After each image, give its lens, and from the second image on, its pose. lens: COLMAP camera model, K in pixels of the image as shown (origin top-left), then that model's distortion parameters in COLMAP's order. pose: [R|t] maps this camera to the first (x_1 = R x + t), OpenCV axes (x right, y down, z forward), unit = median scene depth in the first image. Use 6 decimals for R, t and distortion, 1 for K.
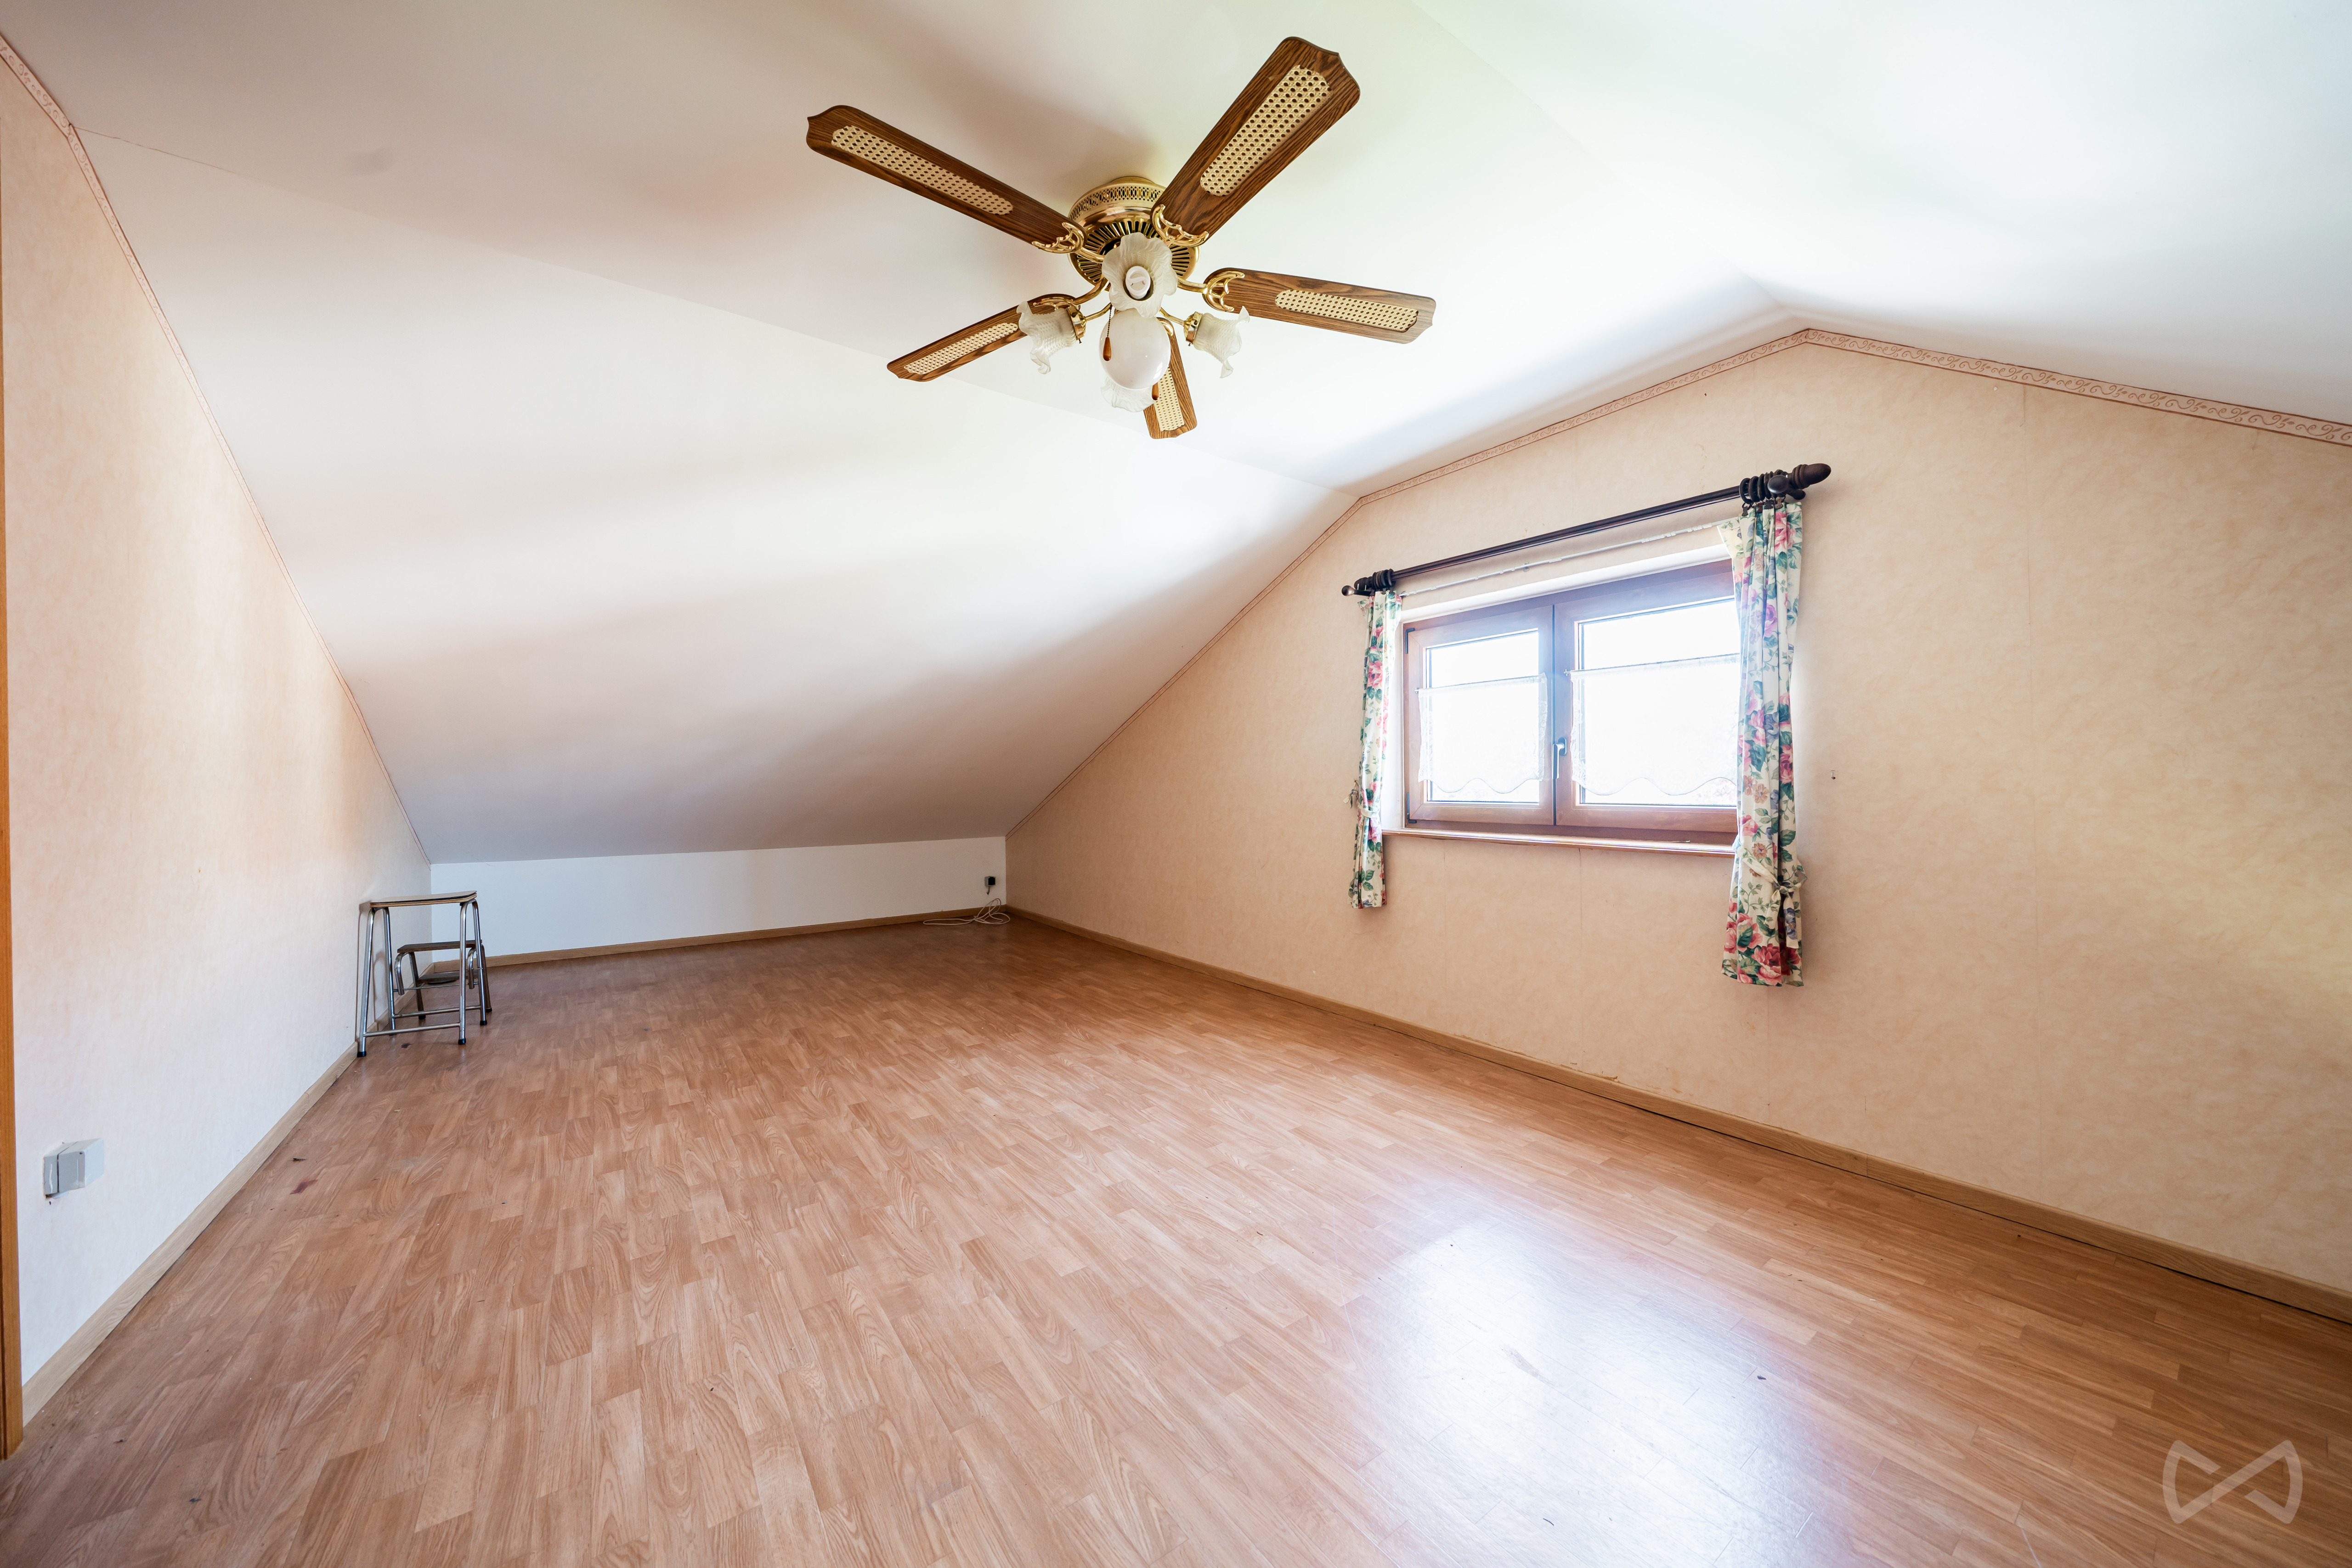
lens RADIAL K [[800.7, 0, 1178.9], [0, 800.7, 784.9], [0, 0, 1]] dist [-0.000223, 0.000073]
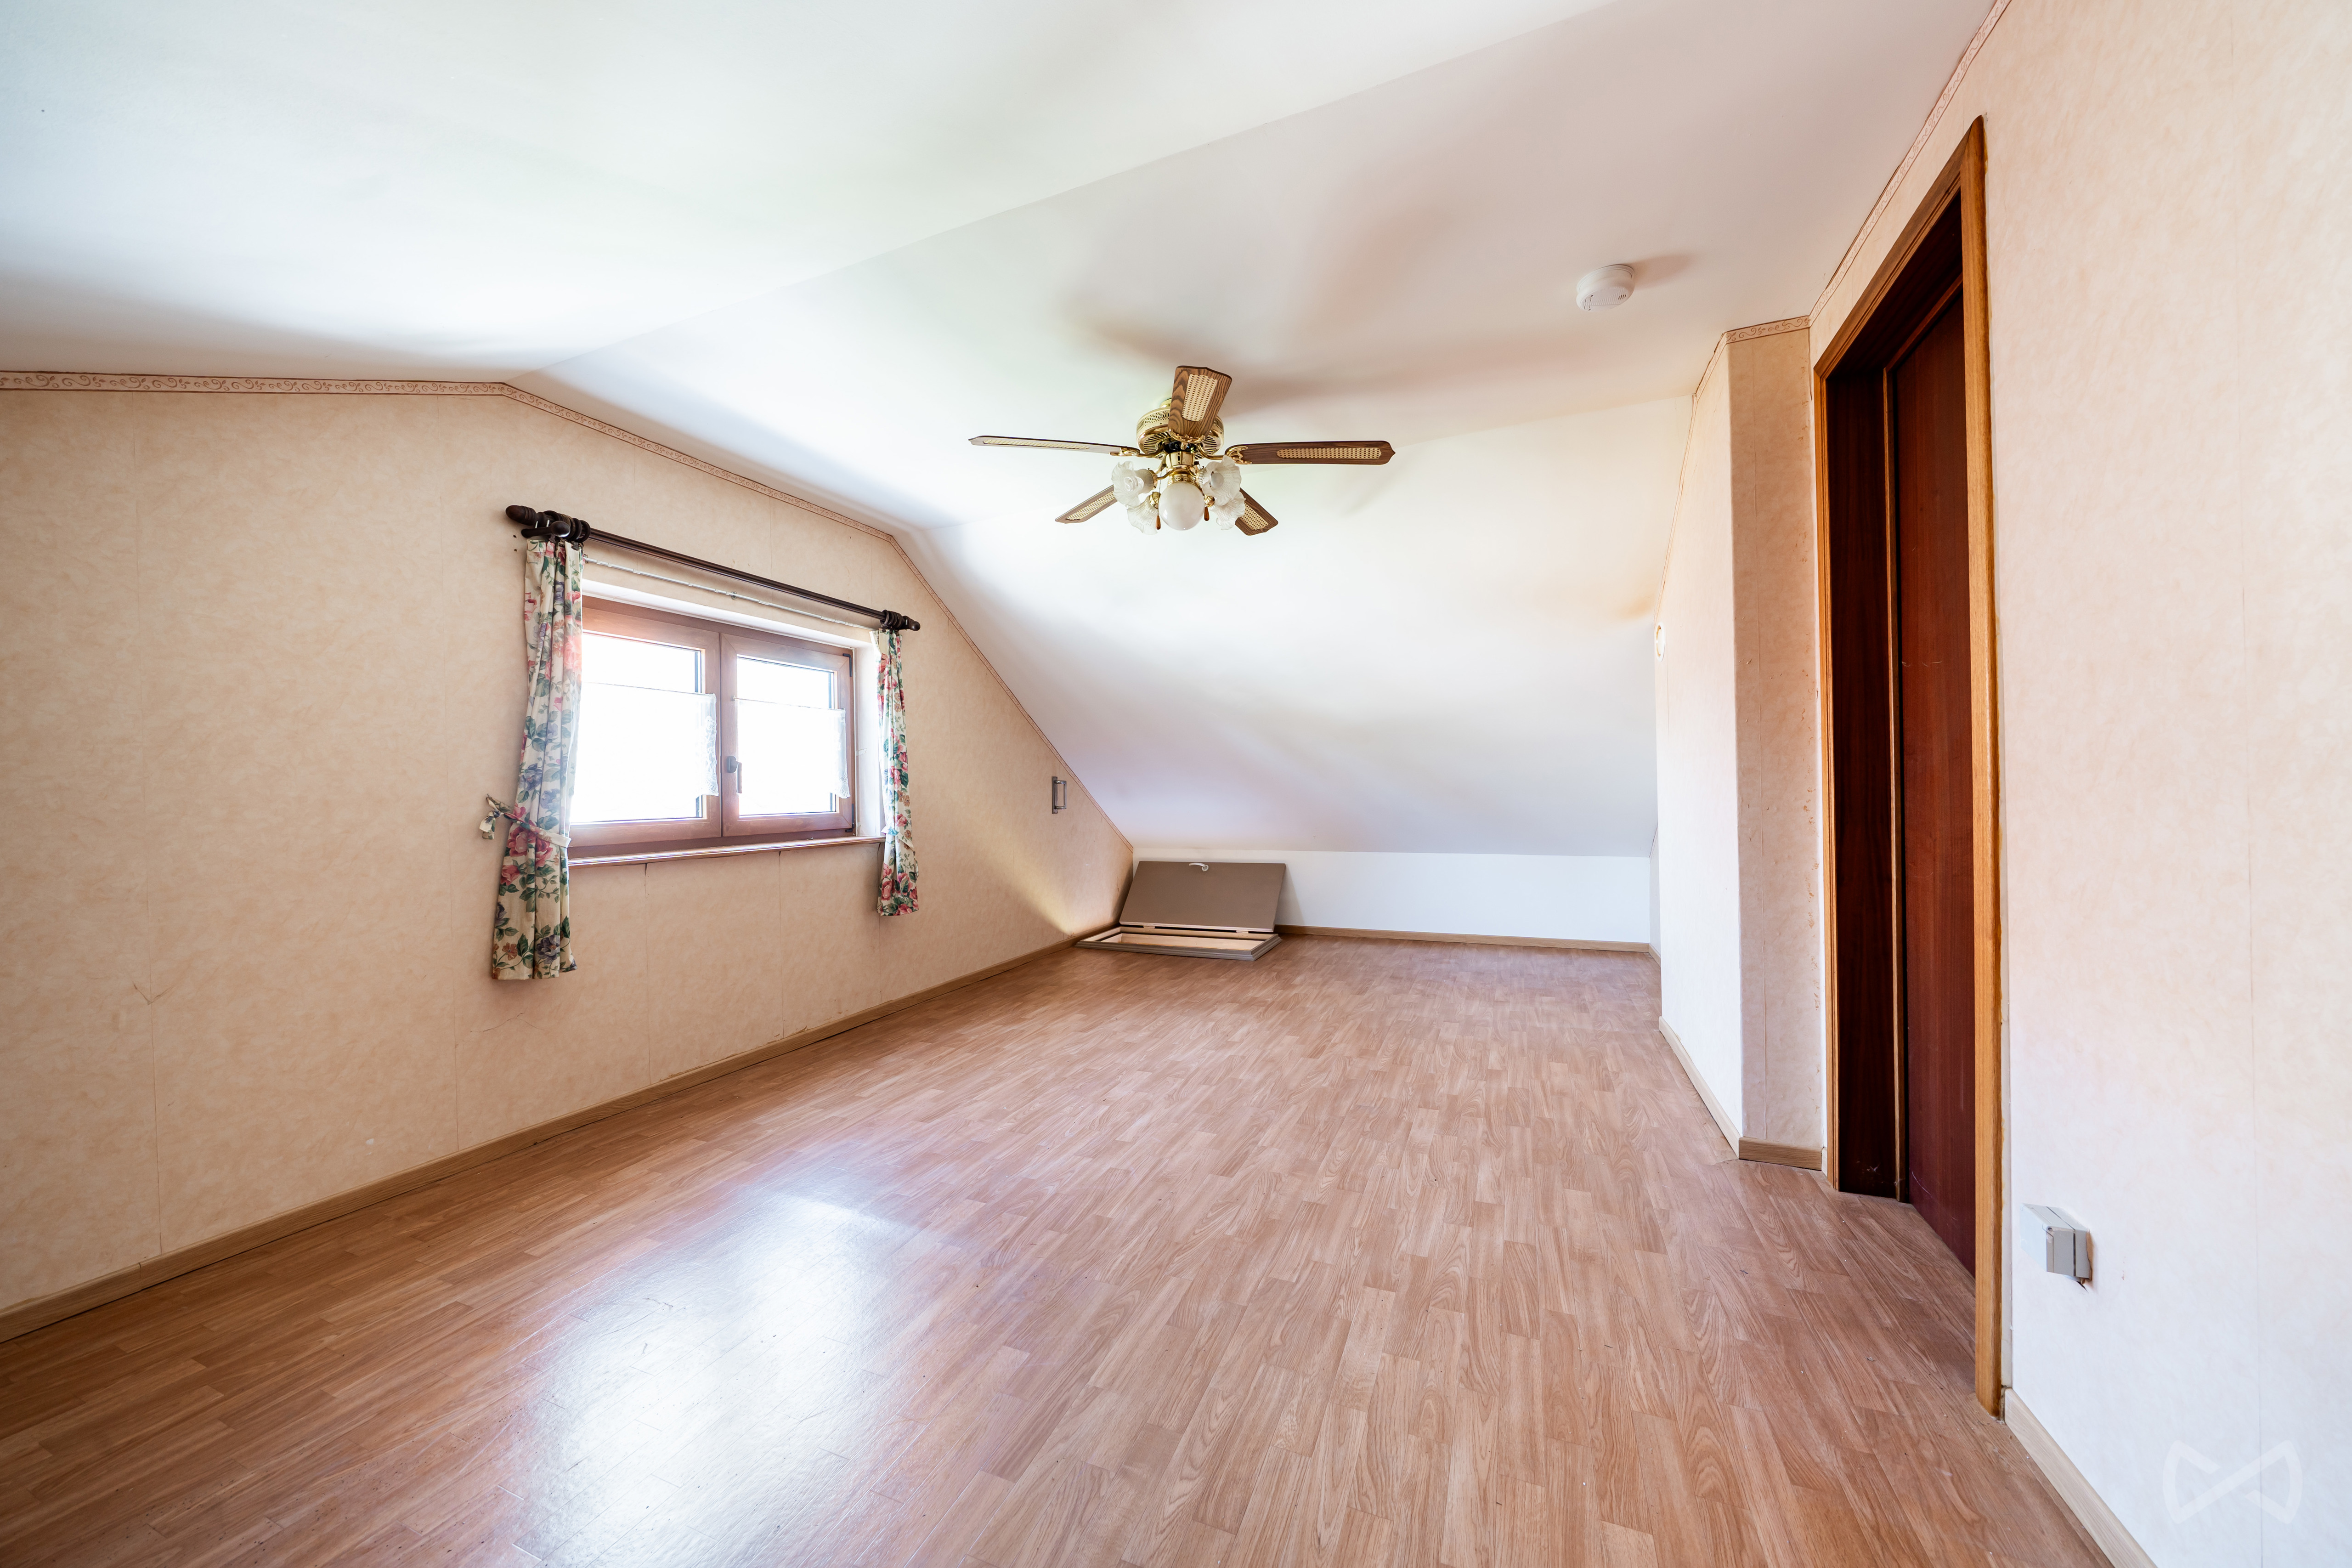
lens RADIAL K [[800.7, 0, 1178.4], [0, 800.7, 788.7], [0, 0, 1]] dist [-0.000223, 0.000073]
pose [[-0.516279, 0.015705, 0.856276, -1.081930], [0.023111, 0.999723, -0.004401, 0.006085], [-0.856108, 0.017517, -0.516499, 1.441371]]
